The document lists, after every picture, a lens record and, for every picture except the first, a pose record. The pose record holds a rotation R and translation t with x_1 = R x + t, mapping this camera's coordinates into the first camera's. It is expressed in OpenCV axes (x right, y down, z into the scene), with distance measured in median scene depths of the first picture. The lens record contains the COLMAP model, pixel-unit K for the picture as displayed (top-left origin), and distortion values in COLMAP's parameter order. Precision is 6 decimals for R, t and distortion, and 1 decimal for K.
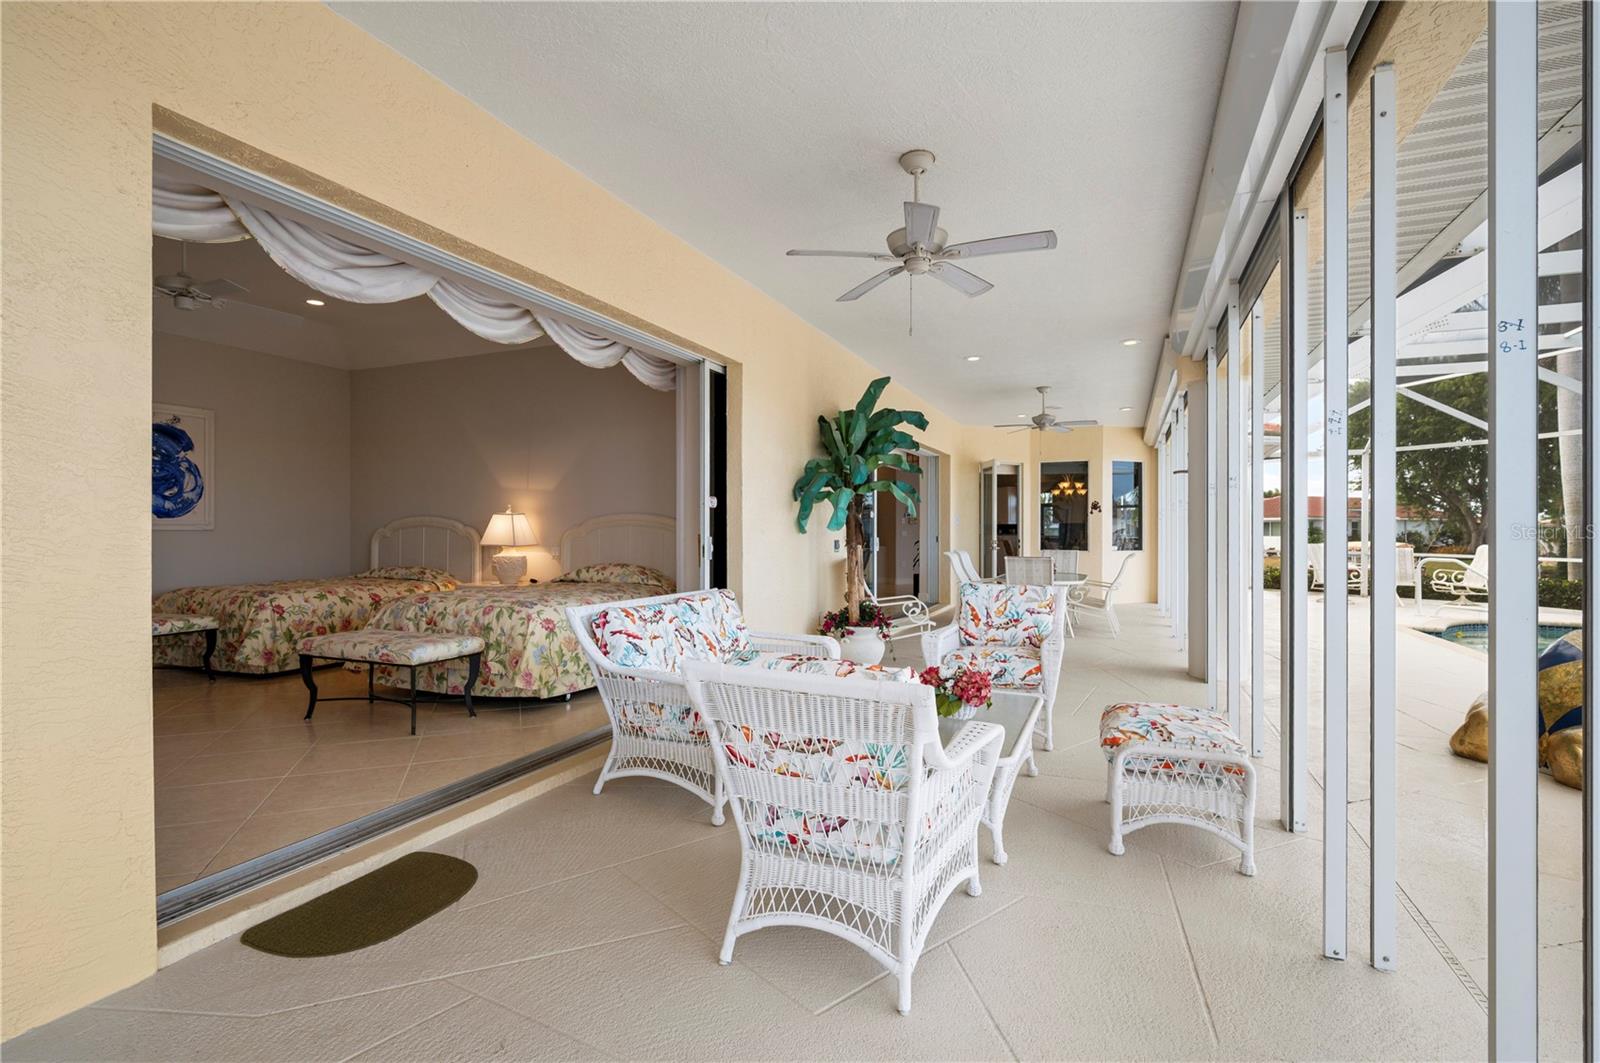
lens RADIAL K [[747.0, 0, 802.0], [0, 747.0, 523.2], [0, 0, 1]] dist [-0.001146, -0.000103]
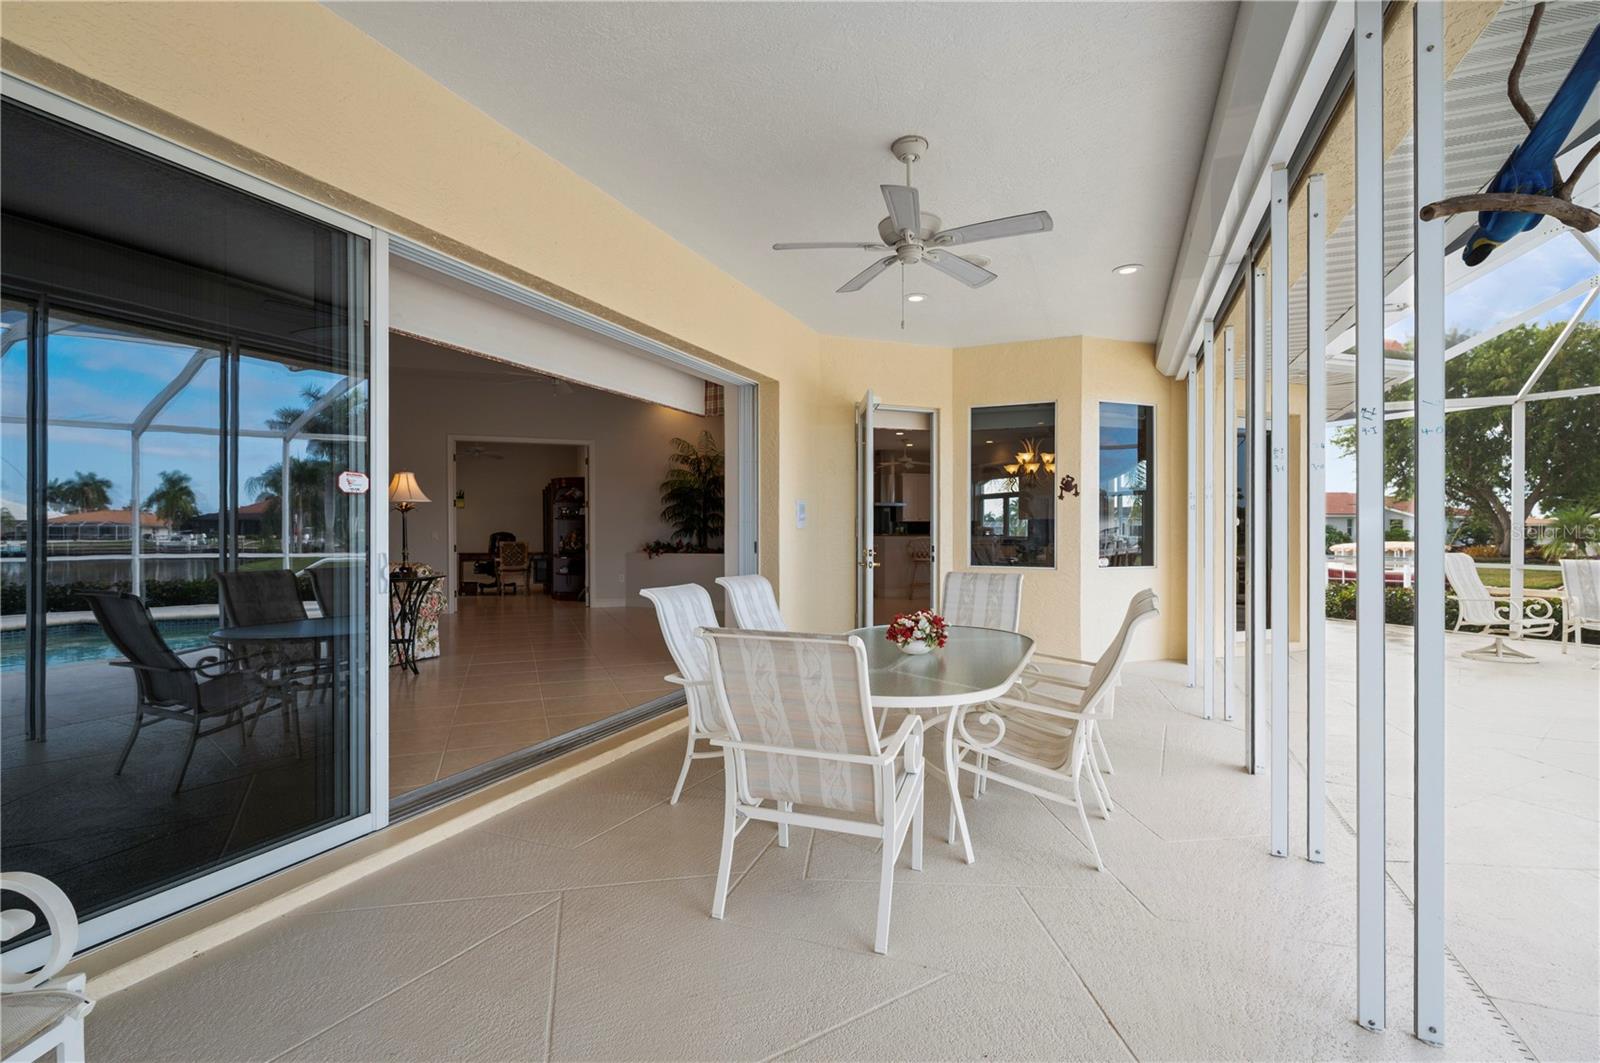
lens RADIAL K [[747.5, 0, 800.0], [0, 747.5, 531.5], [0, 0, 1]] dist [0.002533, 0.000350]
pose [[0.999994, -0.002708, -0.002040, 0.172543], [0.002730, 0.999937, 0.010890, 0.003820], [0.002011, -0.010896, 0.999939, 0.394341]]
